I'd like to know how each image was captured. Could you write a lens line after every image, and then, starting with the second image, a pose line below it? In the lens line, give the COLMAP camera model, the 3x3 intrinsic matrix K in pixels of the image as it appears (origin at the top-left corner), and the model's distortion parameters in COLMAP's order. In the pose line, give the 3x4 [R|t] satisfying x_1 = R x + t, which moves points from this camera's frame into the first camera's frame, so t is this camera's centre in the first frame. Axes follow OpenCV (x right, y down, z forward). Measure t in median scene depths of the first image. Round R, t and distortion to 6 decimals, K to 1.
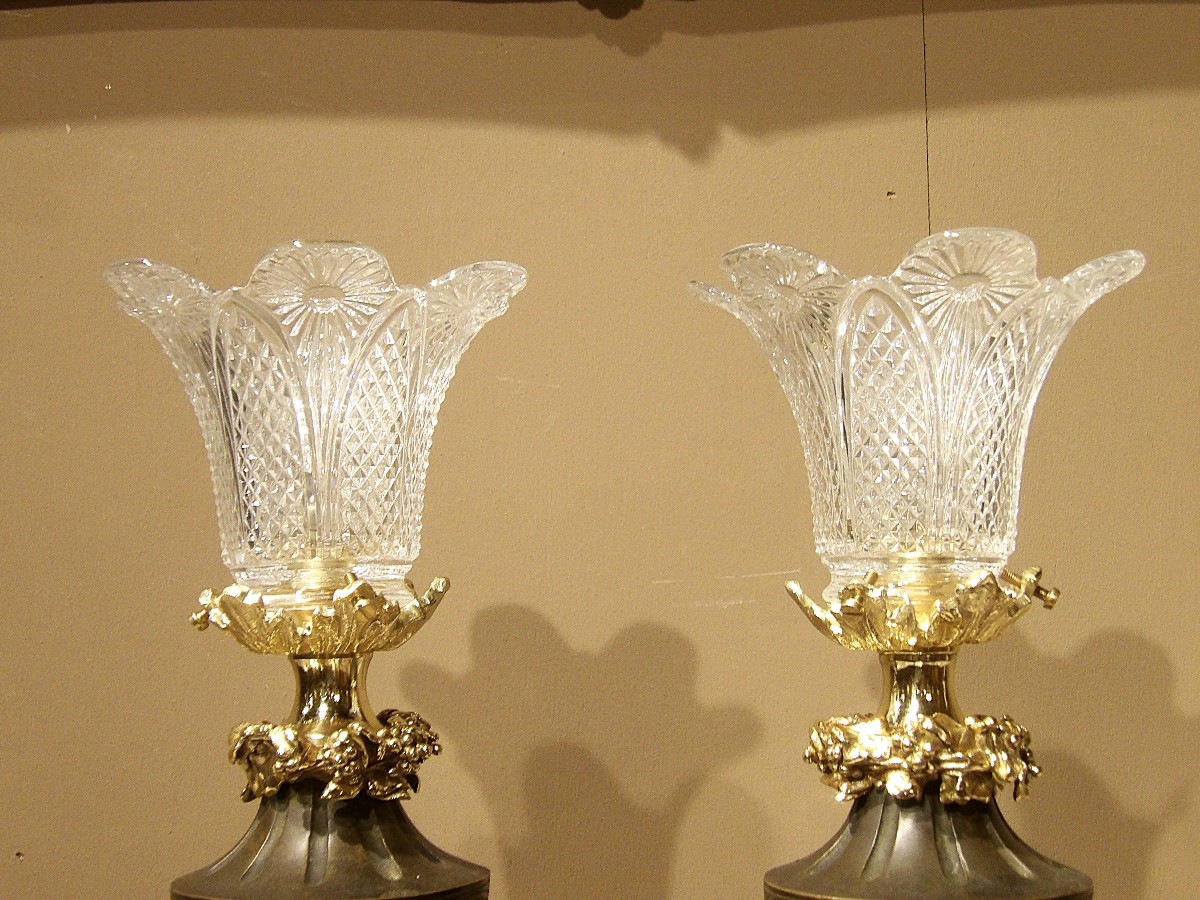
lens RADIAL K [[1873.9, 0, 600.0], [0, 1873.9, 450.0], [0, 0, 1]] dist [0.047559, -0.922374]
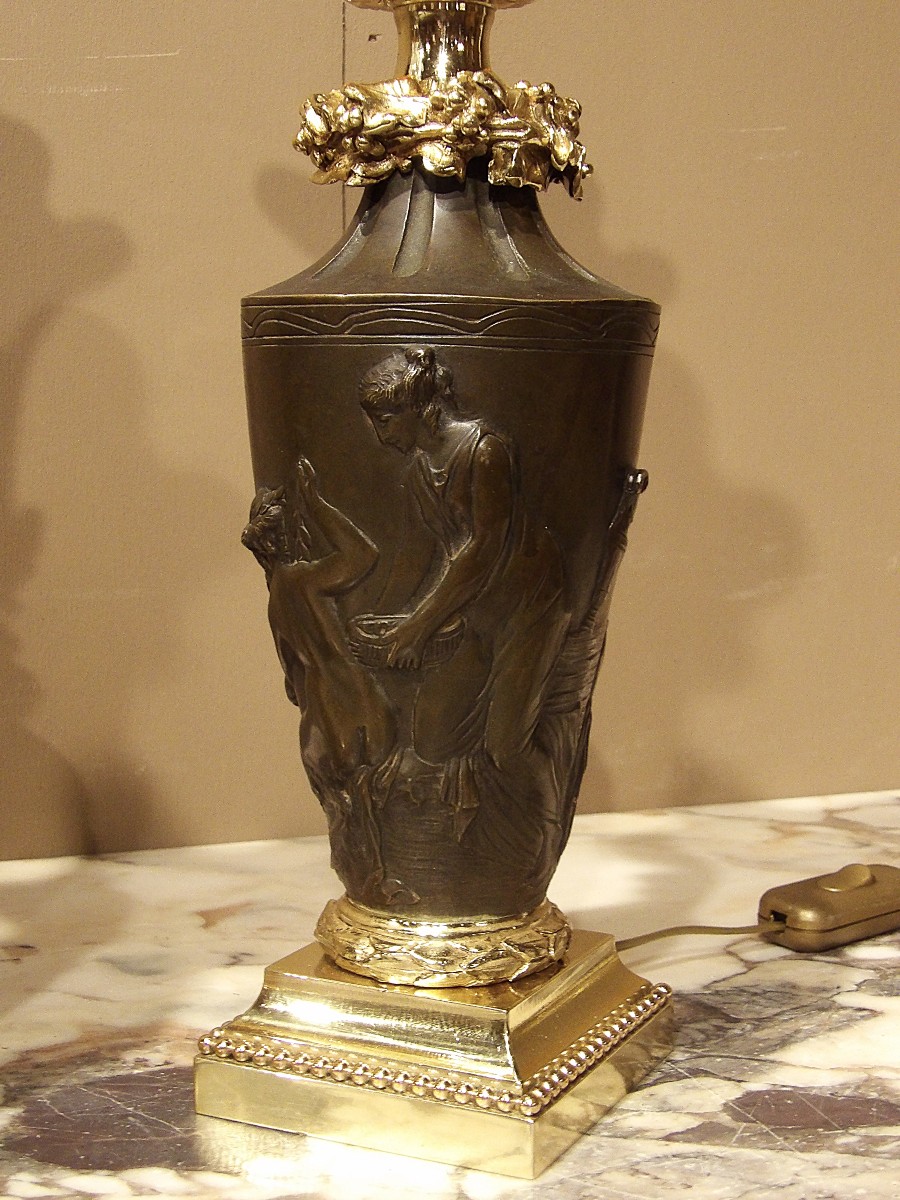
lens RADIAL K [[1873.9, 0, 453.0], [0, 1873.9, 629.3], [0, 0, 1]] dist [0.047559, -0.922374]
pose [[0.937205, -0.035379, 0.346980, -0.103537], [-0.038539, 0.978245, 0.203840, 0.206806], [-0.346643, -0.204412, 0.915453, 0.258071]]
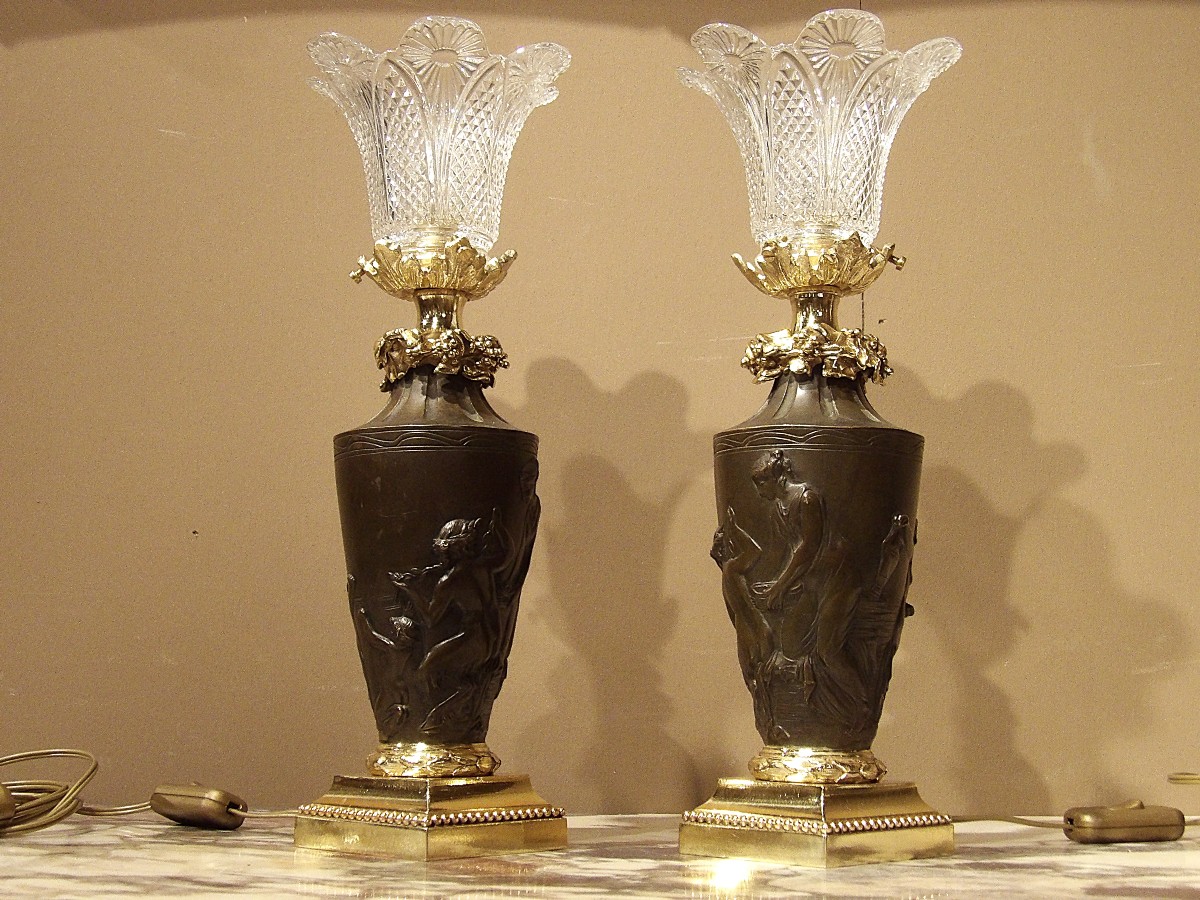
lens RADIAL K [[1873.9, 0, 600.0], [0, 1873.9, 450.0], [0, 0, 1]] dist [0.047559, -0.922374]
pose [[0.999450, 0.021773, -0.025009, 0.033041], [-0.022888, 0.998716, -0.045191, 0.320525], [0.023993, 0.045739, 0.998665, -0.580721]]
